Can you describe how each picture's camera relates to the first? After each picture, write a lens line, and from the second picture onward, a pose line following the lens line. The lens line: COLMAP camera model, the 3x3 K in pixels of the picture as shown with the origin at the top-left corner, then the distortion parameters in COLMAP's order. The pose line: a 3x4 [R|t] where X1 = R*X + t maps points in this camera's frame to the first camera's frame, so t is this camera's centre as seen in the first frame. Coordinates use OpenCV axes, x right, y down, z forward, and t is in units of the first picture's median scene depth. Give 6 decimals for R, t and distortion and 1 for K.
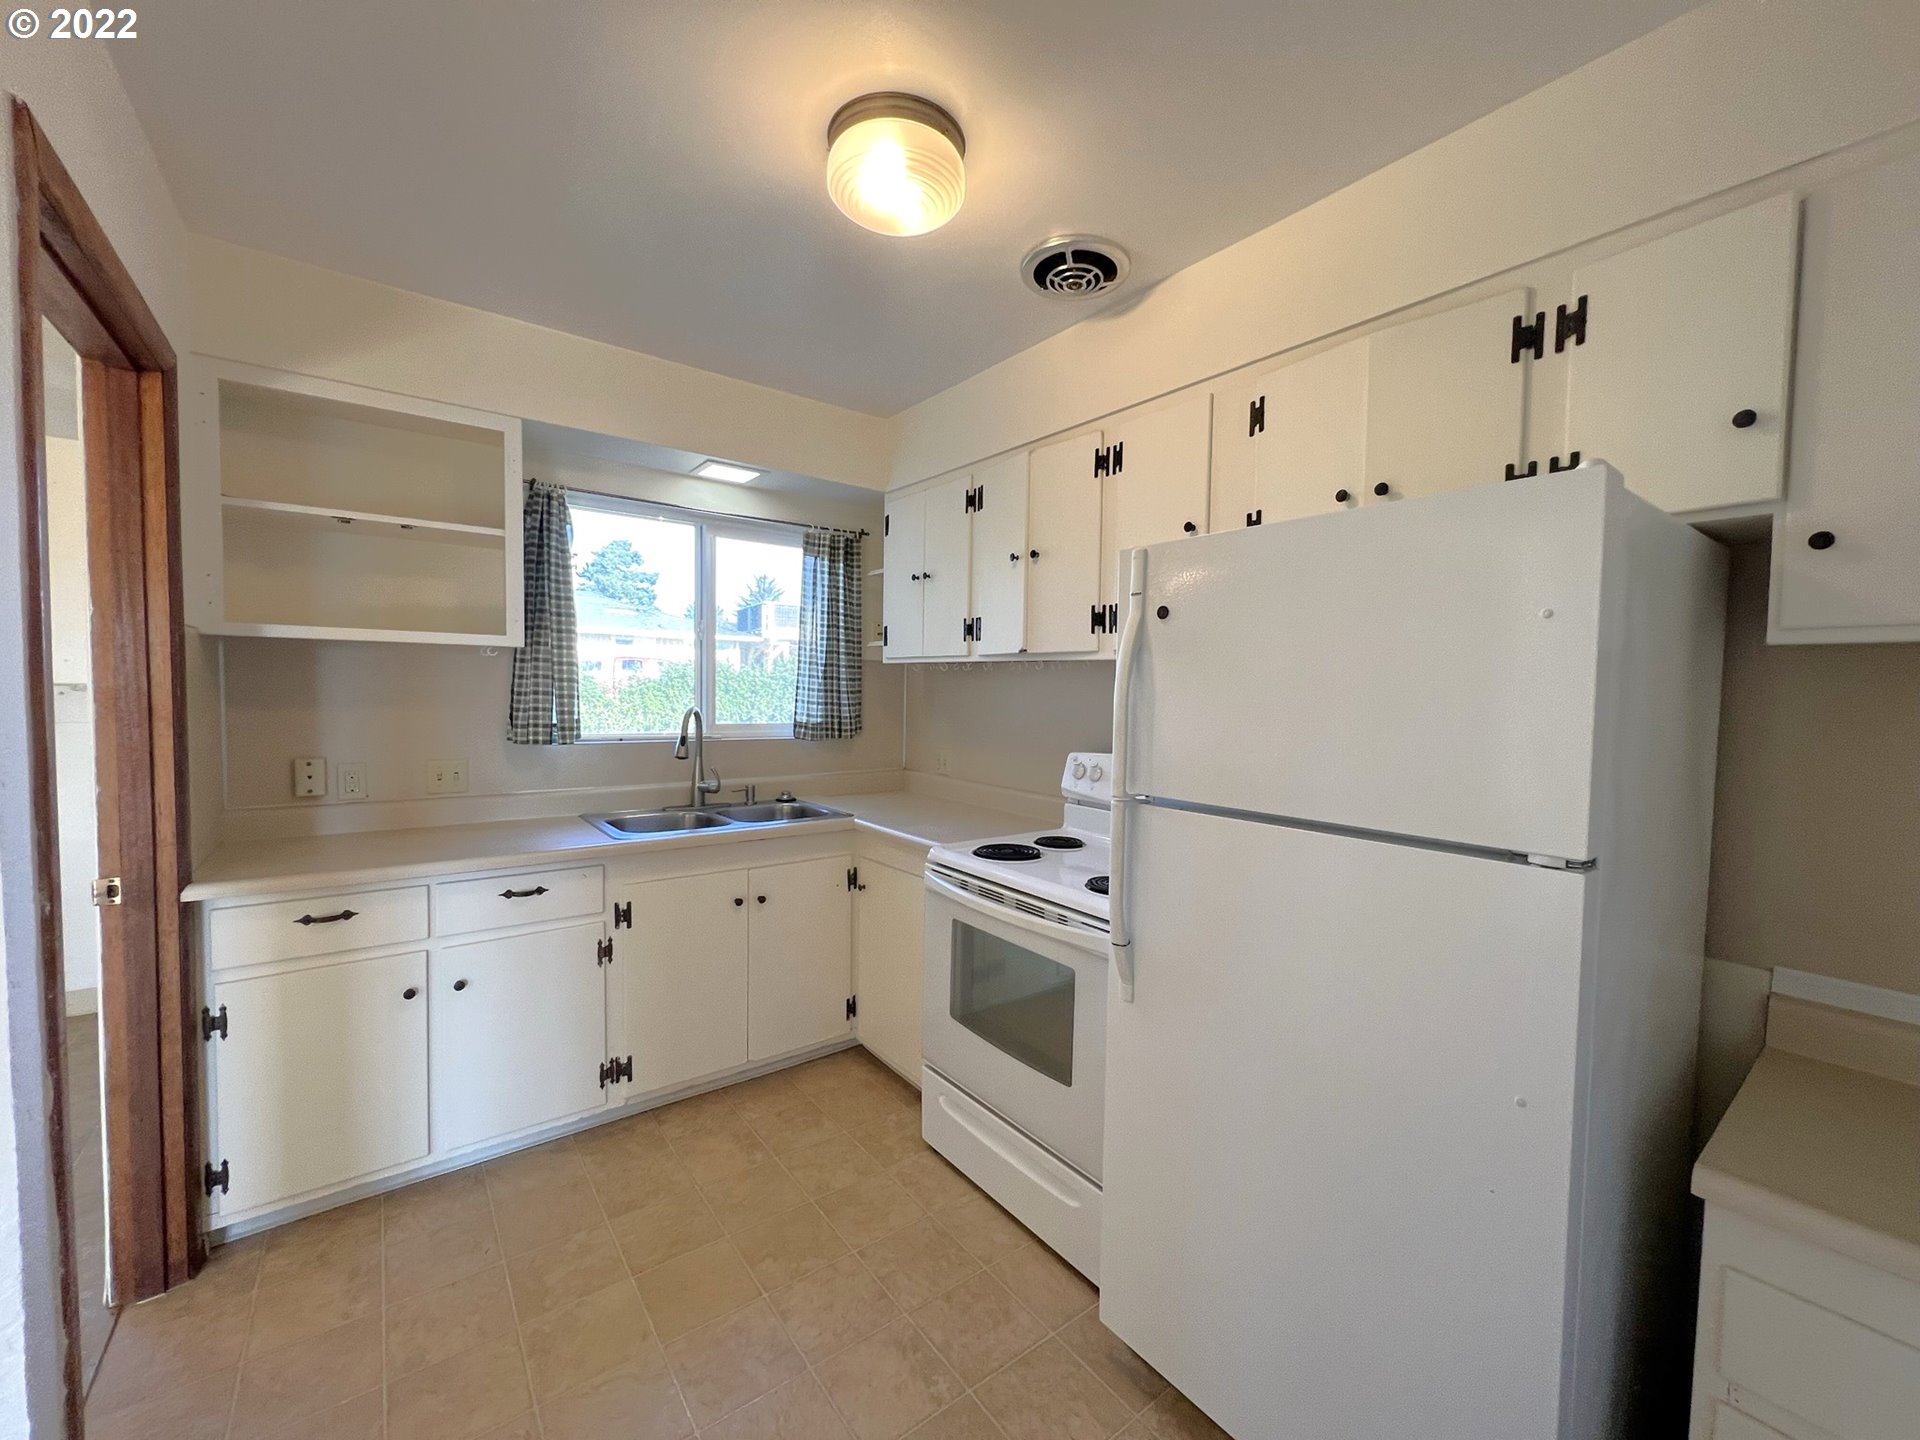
lens RADIAL K [[770.0, 0, 968.1], [0, 770.0, 718.6], [0, 0, 1]] dist [0.000376, -0.000120]
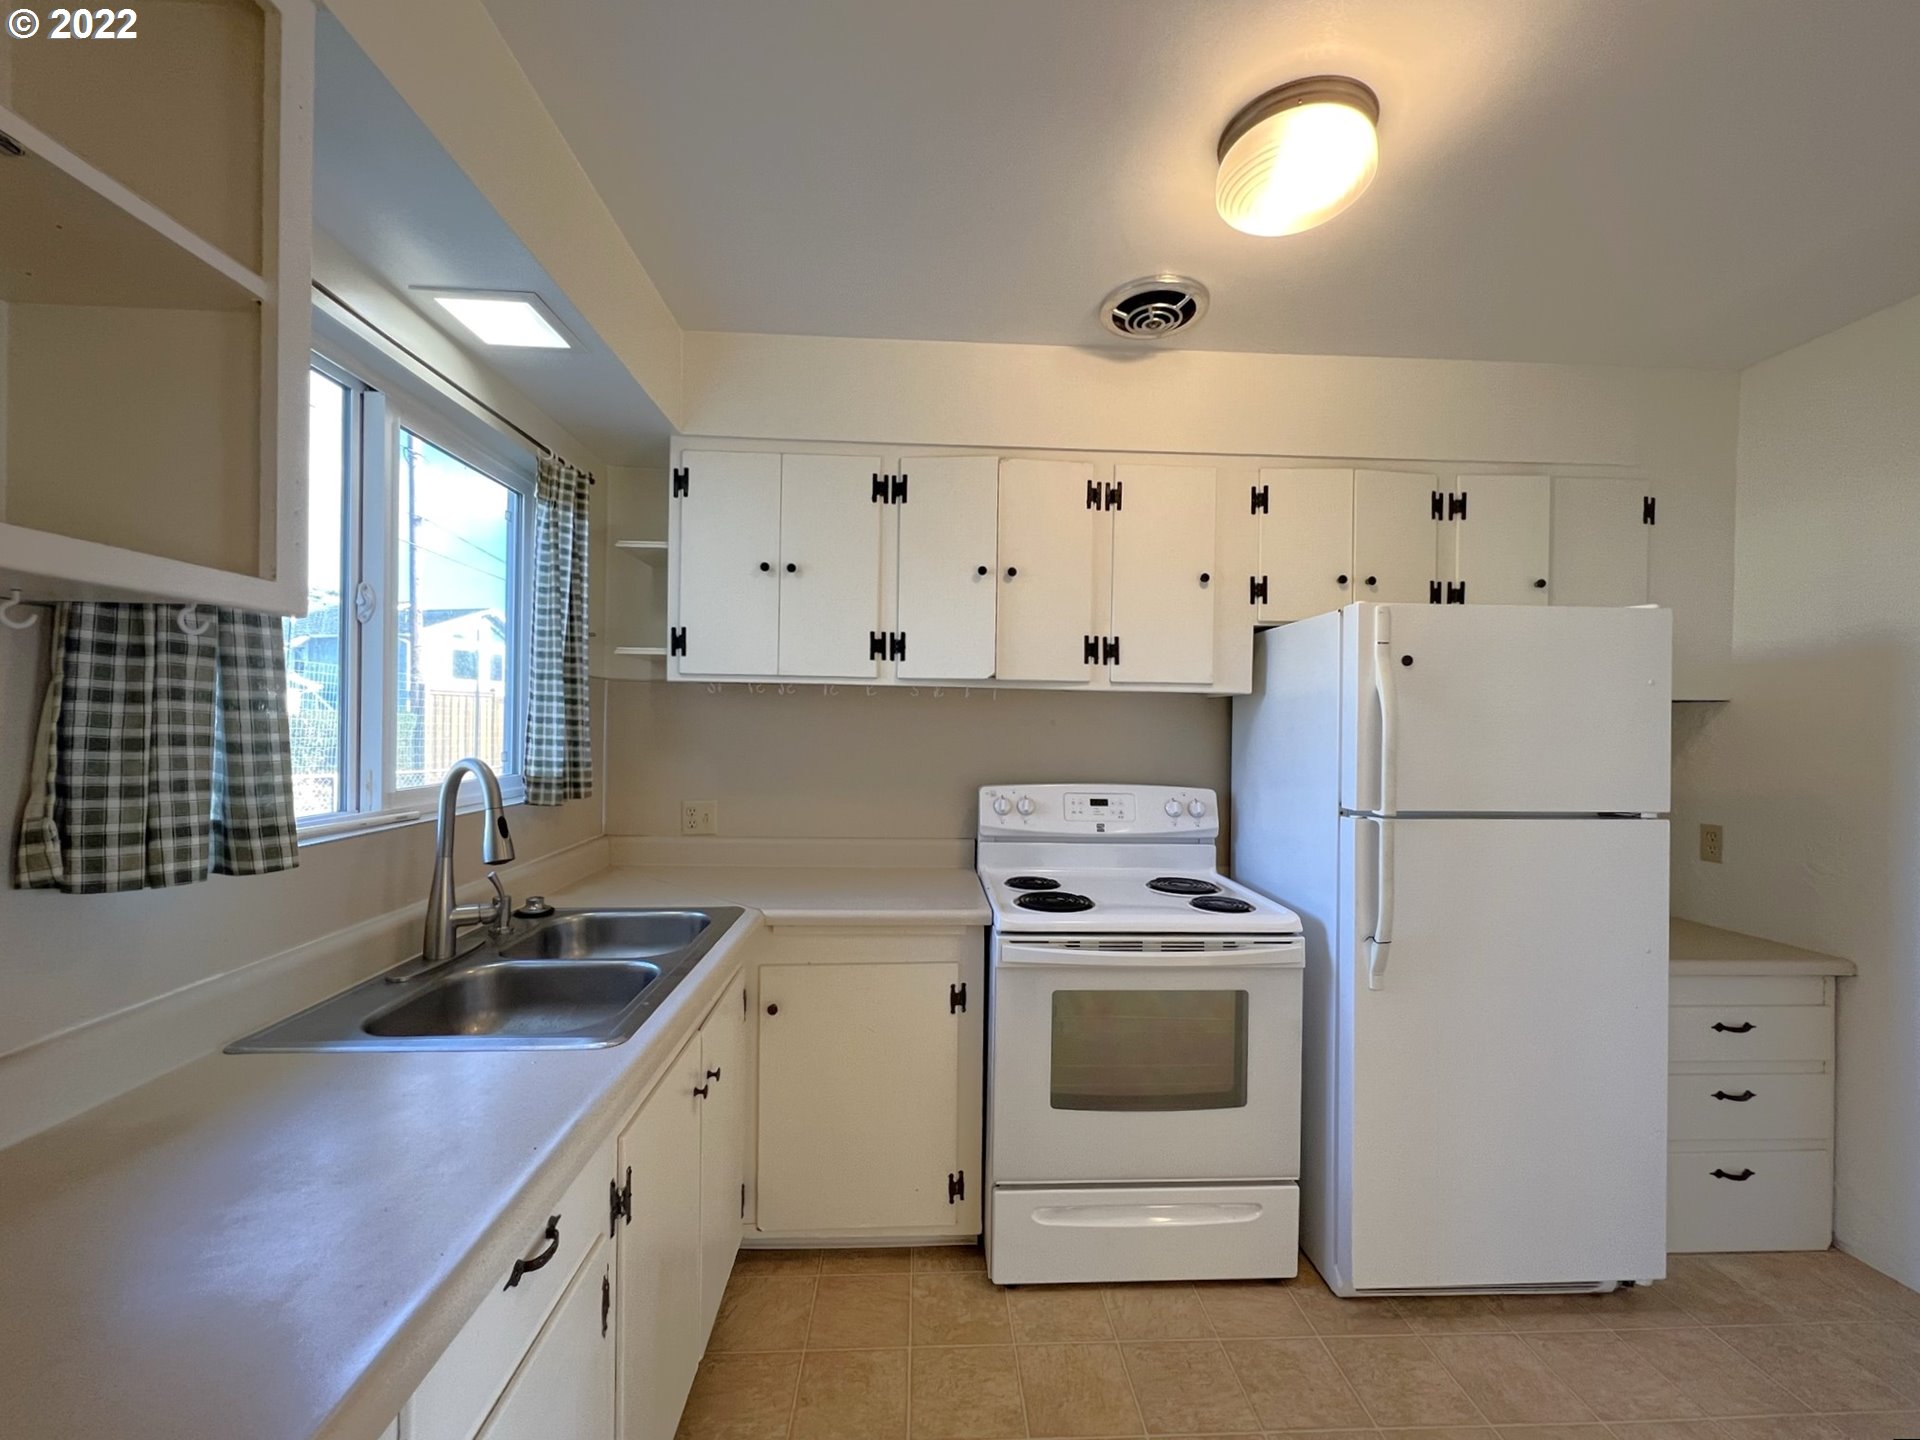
lens RADIAL K [[770.0, 0, 968.1], [0, 770.0, 718.6], [0, 0, 1]] dist [0.000376, -0.000120]
pose [[0.567635, -0.007528, 0.823246, -0.661190], [0.029545, 0.999500, -0.011231, -0.029424], [-0.822750, 0.030698, 0.567574, 0.501379]]
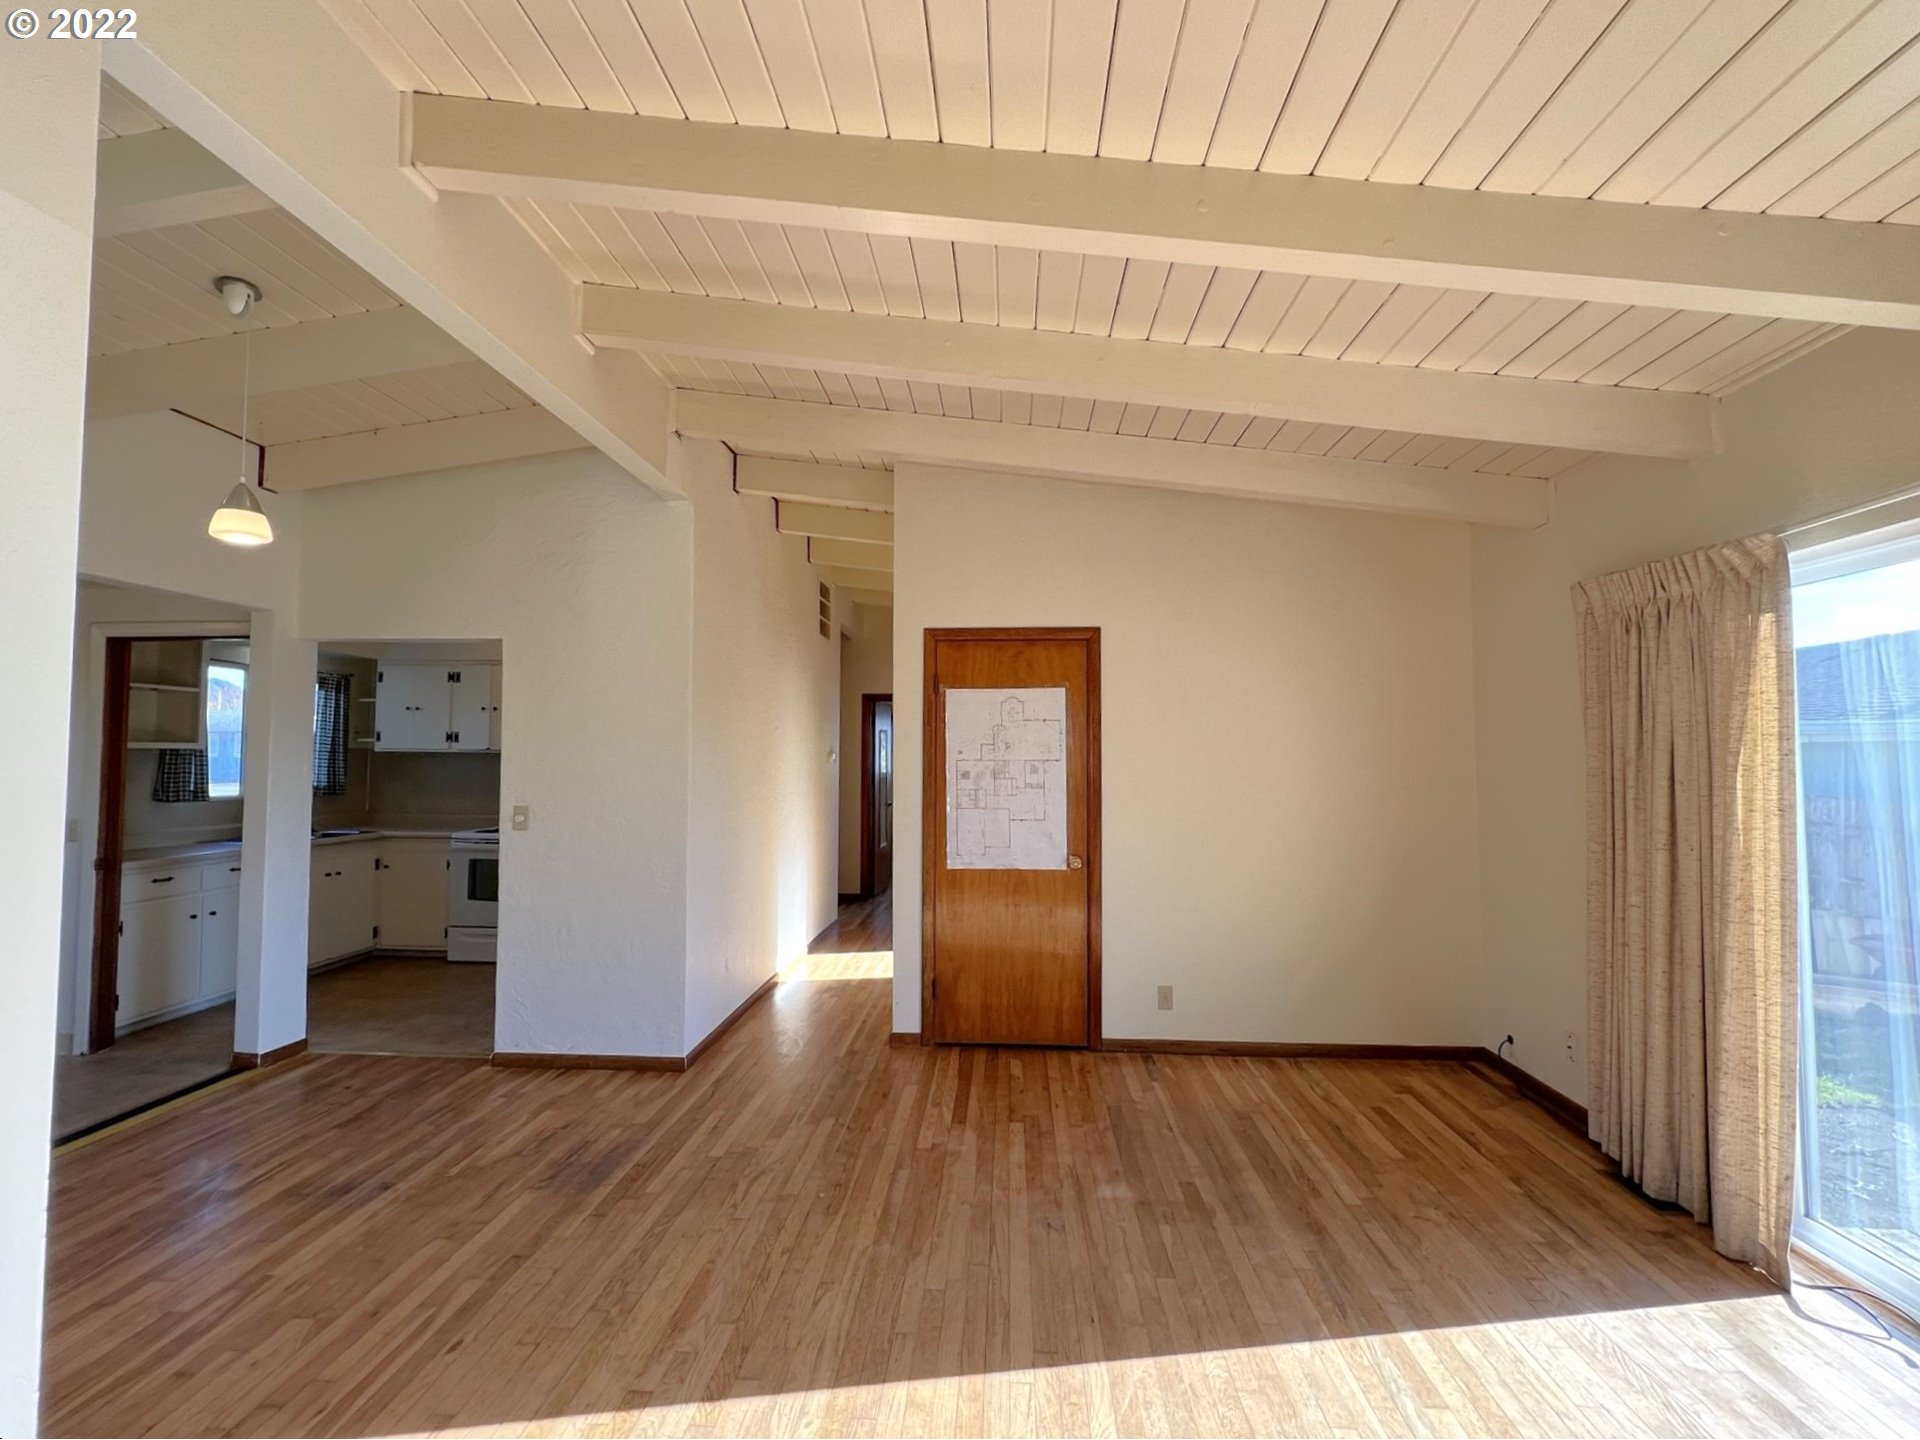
lens RADIAL K [[801.8, 0, 967.3], [0, 801.8, 723.6], [0, 0, 1]] dist [-0.003778, -0.000392]
pose [[0.655447, 0.015258, 0.755087, -0.787585], [0.035332, 0.998082, -0.050838, 0.010660], [-0.754414, 0.060000, 0.653651, -1.639609]]
